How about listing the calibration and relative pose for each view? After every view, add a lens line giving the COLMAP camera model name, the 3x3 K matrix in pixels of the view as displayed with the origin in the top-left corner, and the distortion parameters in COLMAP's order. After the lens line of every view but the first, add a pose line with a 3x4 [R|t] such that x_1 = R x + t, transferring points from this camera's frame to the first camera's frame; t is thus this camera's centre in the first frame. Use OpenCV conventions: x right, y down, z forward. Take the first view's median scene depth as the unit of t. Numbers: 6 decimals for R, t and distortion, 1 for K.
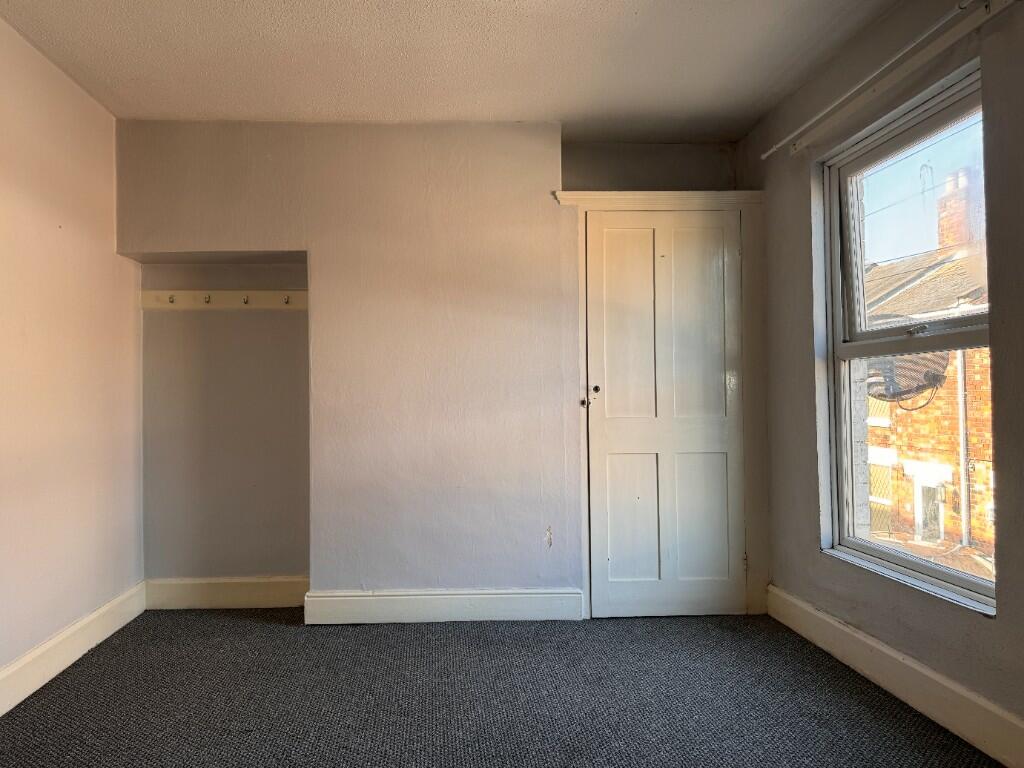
lens RADIAL K [[734.8, 0, 512.0], [0, 734.8, 384.0], [0, 0, 1]] dist [0.113211, -0.163797]
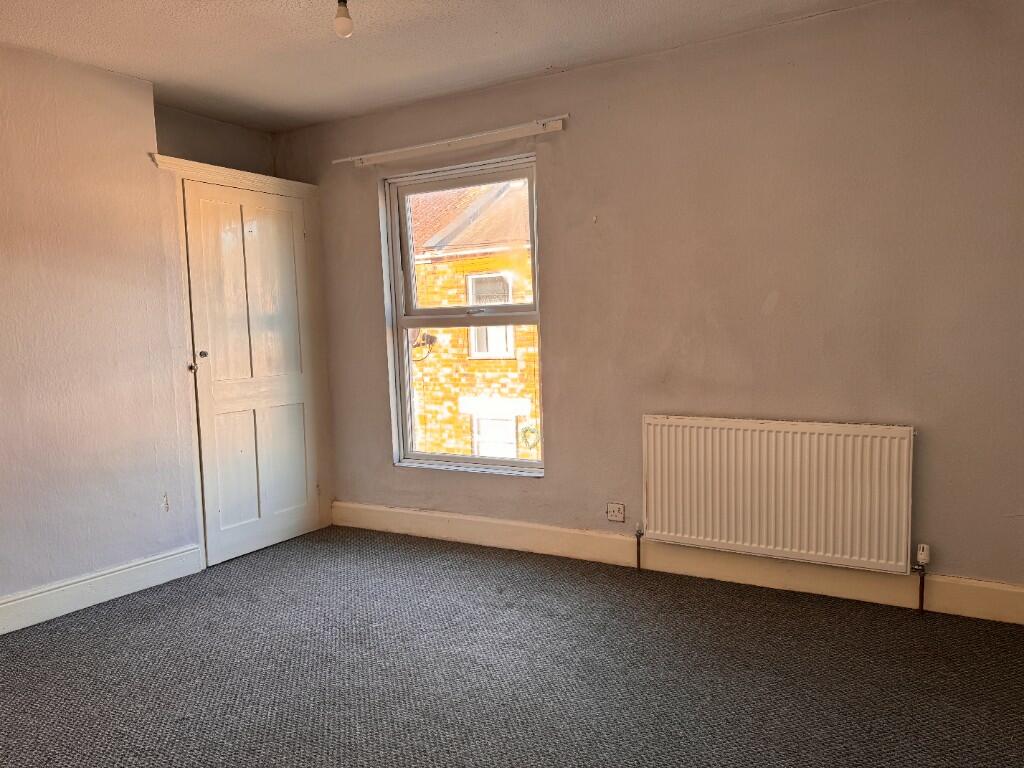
lens RADIAL K [[734.8, 0, 512.0], [0, 734.8, 384.0], [0, 0, 1]] dist [0.113211, -0.163797]
pose [[0.576951, -0.075161, 0.813313, -0.498209], [0.005928, 0.996116, 0.087849, -0.041570], [-0.816757, -0.045864, 0.575156, 0.030385]]
